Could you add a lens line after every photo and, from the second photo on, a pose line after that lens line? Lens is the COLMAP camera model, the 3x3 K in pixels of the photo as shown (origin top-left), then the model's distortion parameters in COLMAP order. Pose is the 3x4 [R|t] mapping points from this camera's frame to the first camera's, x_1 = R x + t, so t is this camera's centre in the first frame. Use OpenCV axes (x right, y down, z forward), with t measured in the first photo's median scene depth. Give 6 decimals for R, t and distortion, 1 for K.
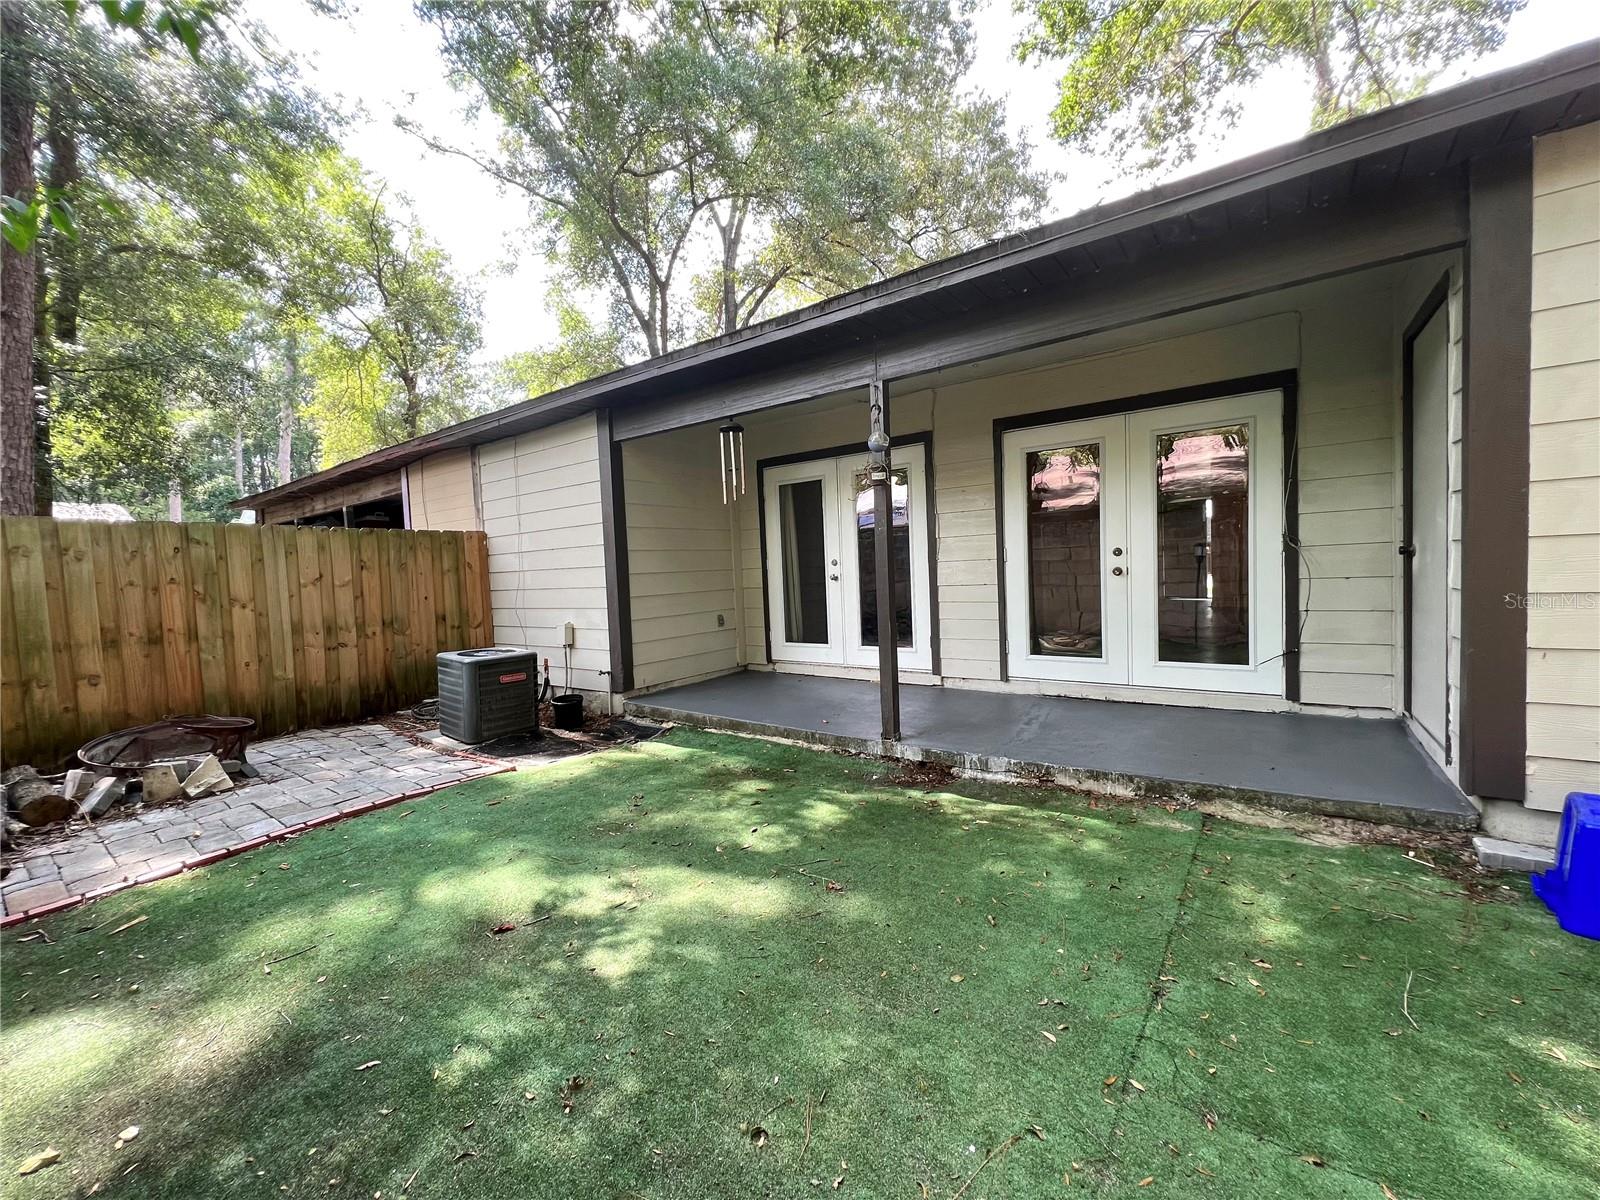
lens RADIAL K [[639.7, 0, 800.0], [0, 639.7, 600.0], [0, 0, 1]] dist [0.001083, -0.000288]
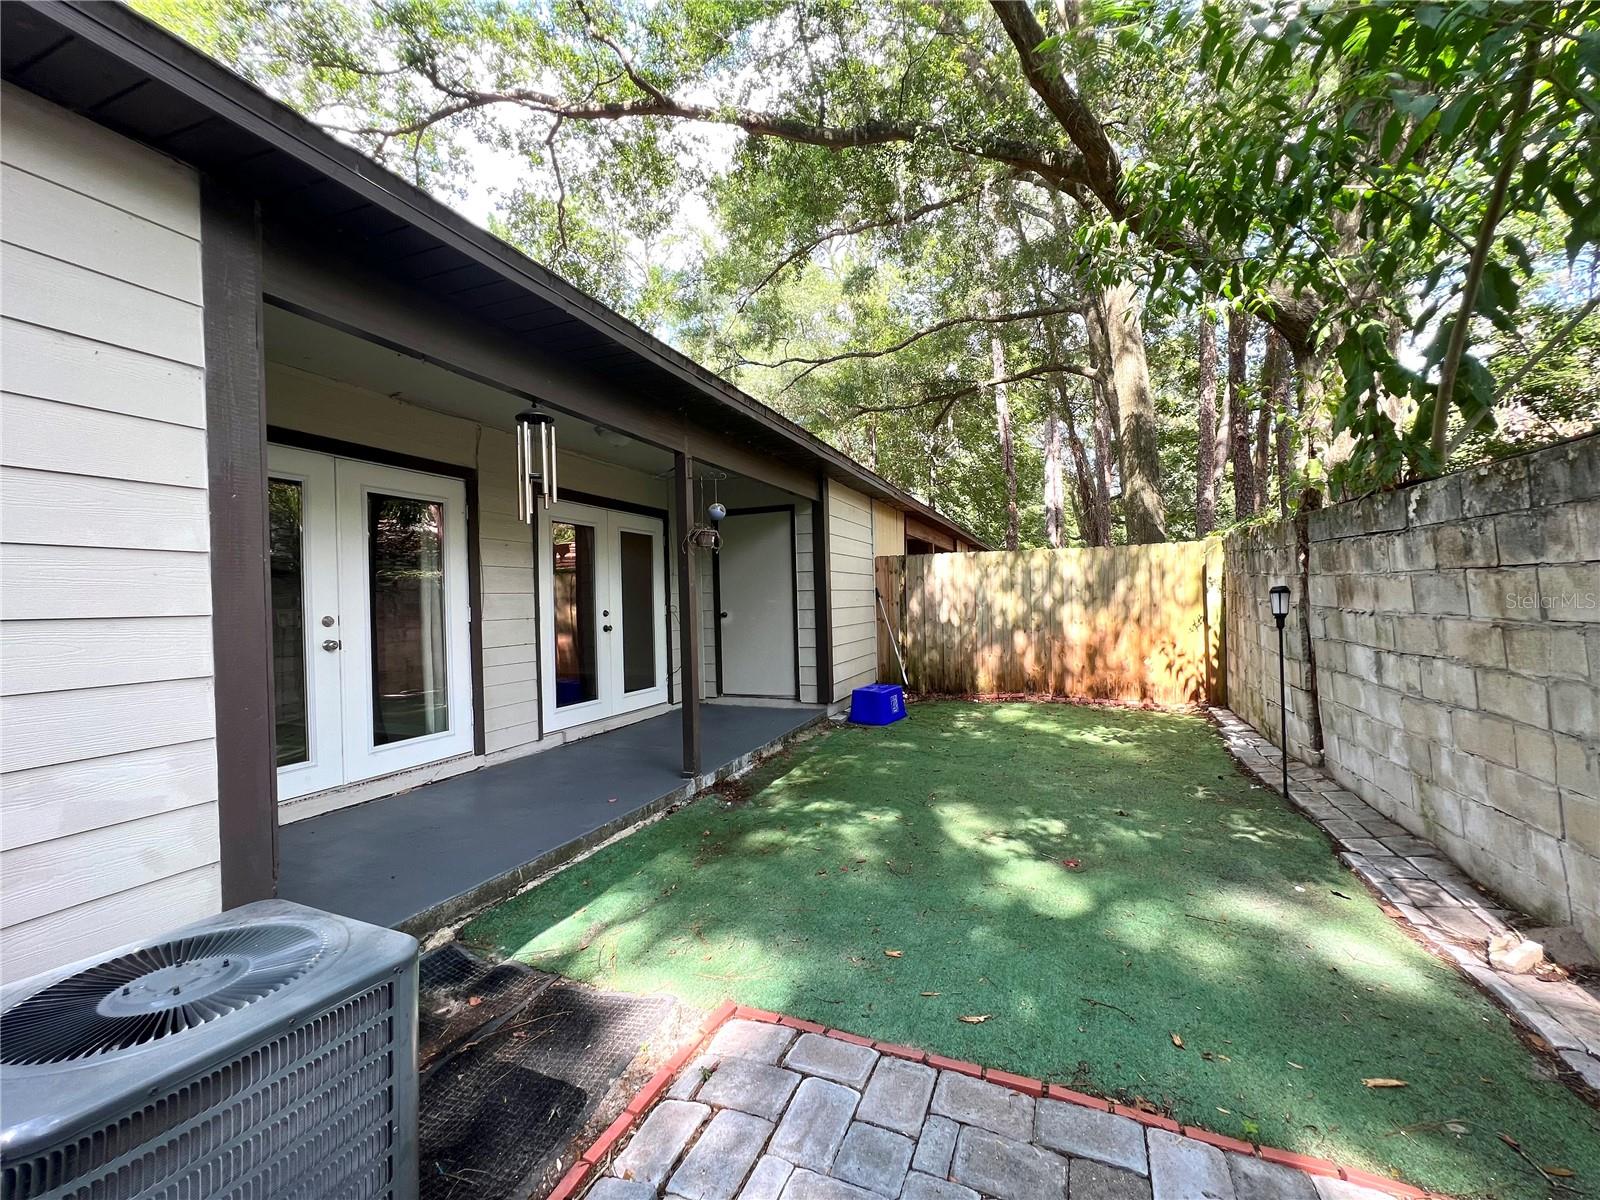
lens RADIAL K [[639.7, 0, 800.0], [0, 639.7, 600.0], [0, 0, 1]] dist [0.001083, -0.000288]
pose [[-0.228251, 0.050348, 0.972300, -1.058329], [0.084599, 0.995910, -0.031711, -0.034962], [-0.969920, 0.075018, -0.231577, 1.147419]]
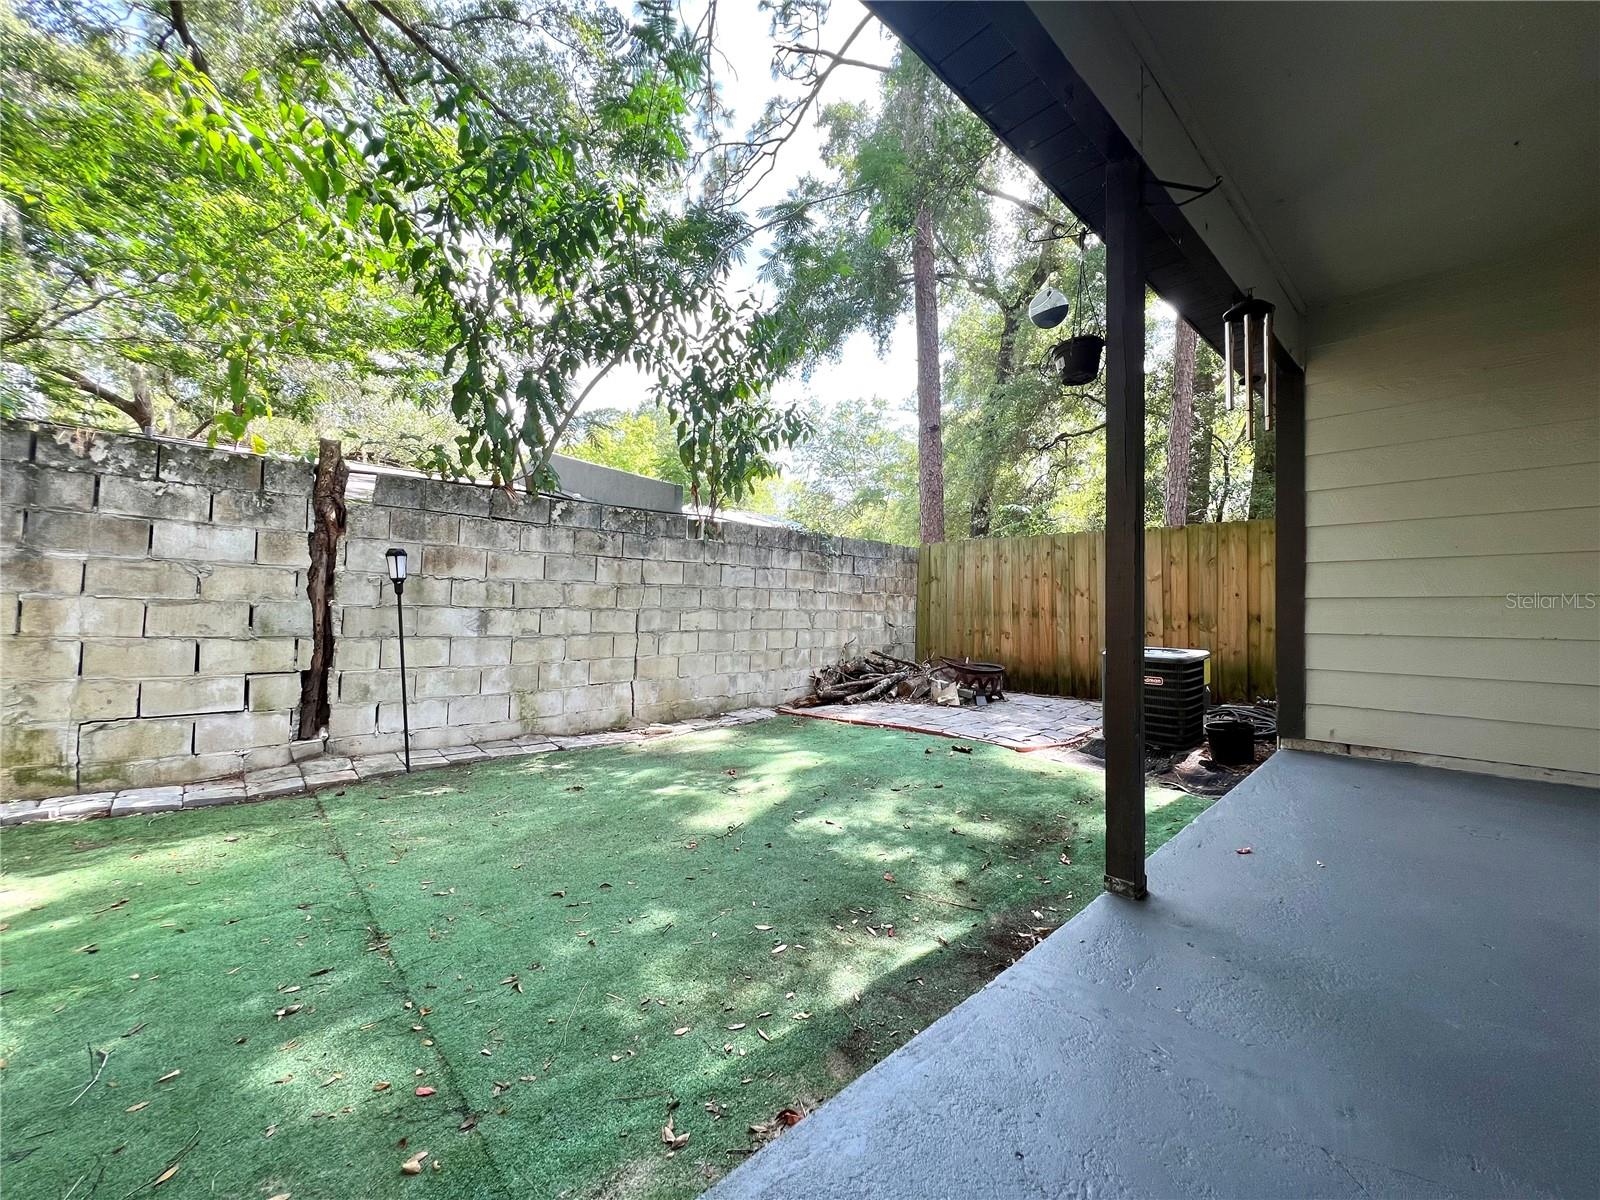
lens RADIAL K [[639.7, 0, 800.0], [0, 639.7, 600.0], [0, 0, 1]] dist [0.001083, -0.000288]
pose [[-0.182616, 0.032006, -0.982663, 0.718150], [-0.042911, 0.998258, 0.040489, -0.010412], [0.982247, 0.049561, -0.180925, 0.907104]]
